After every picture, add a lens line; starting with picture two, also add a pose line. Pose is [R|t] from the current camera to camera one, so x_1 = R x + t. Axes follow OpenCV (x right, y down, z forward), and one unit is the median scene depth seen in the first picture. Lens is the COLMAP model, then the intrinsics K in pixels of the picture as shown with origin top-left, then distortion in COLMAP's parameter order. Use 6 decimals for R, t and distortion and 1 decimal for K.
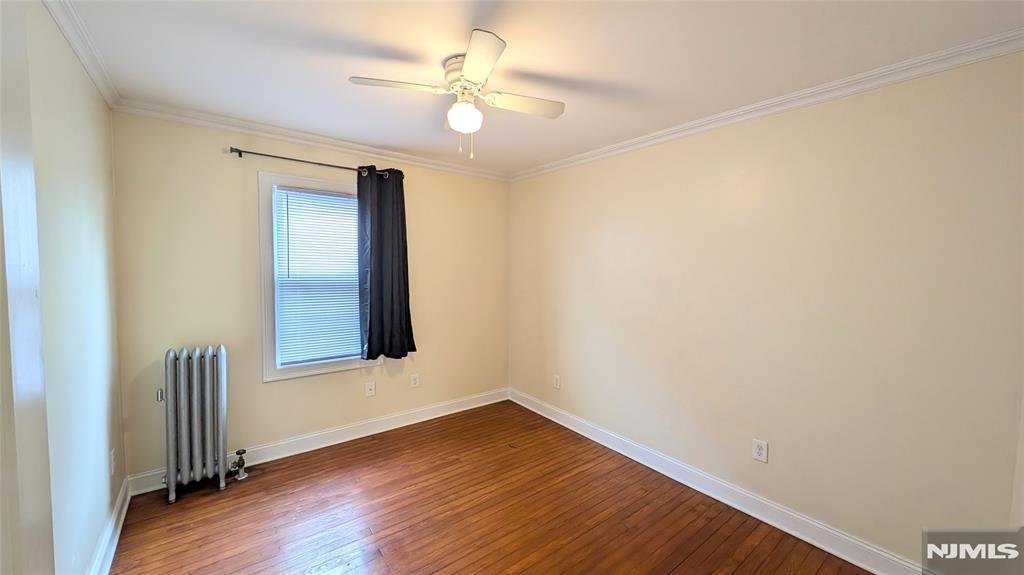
lens RADIAL K [[381.8, 0, 520.4], [0, 381.8, 296.4], [0, 0, 1]] dist [0.002045, -0.000817]
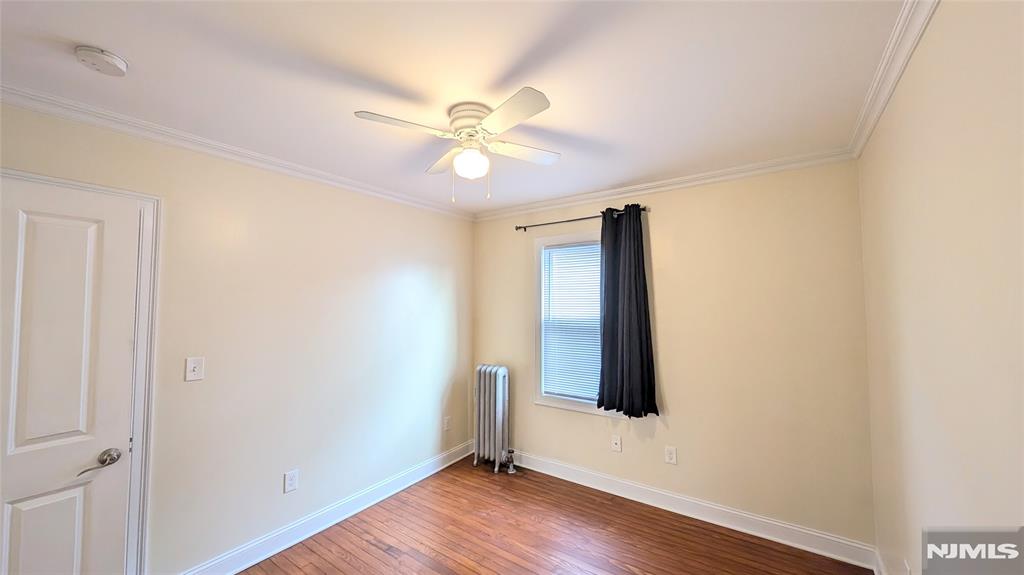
lens RADIAL K [[381.8, 0, 511.5], [0, 381.8, 293.0], [0, 0, 1]] dist [0.002045, -0.000817]
pose [[0.270405, -0.038788, -0.961965, 0.535716], [-0.067124, 0.995997, -0.059028, -0.058112], [0.960404, 0.080533, 0.266719, 0.579615]]
